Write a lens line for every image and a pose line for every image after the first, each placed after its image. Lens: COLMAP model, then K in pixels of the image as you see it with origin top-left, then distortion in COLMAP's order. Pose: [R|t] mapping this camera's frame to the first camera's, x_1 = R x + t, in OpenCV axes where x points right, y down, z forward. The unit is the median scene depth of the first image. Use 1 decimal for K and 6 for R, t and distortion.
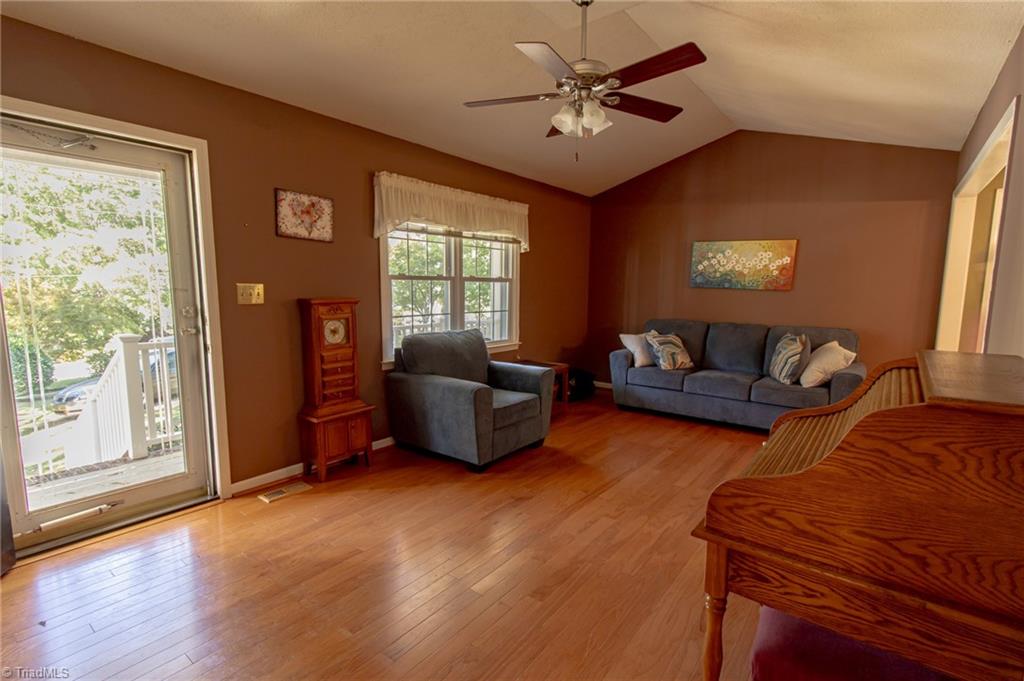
lens RADIAL K [[478.8, 0, 512.0], [0, 478.8, 343.1], [0, 0, 1]] dist [0.000084, 0.000571]
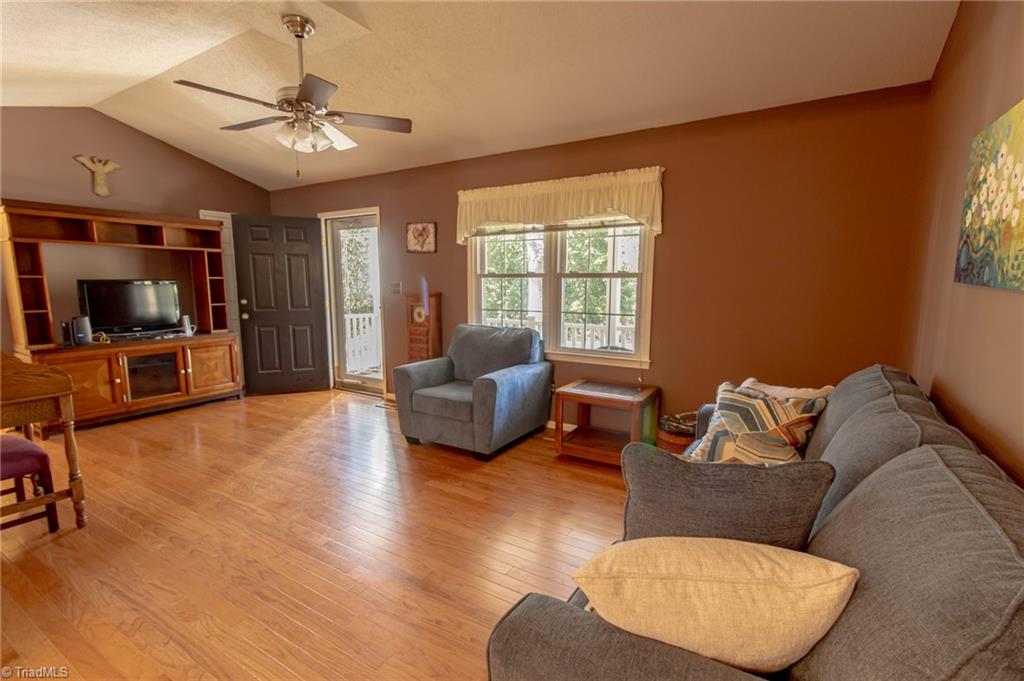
lens RADIAL K [[478.8, 0, 511.2], [0, 478.8, 343.0], [0, 0, 1]] dist [0.000084, 0.000571]
pose [[0.100979, 0.118353, -0.987824, 1.118003], [-0.117859, 0.987330, 0.106246, -0.126874], [0.987883, 0.105695, 0.113649, 1.126135]]
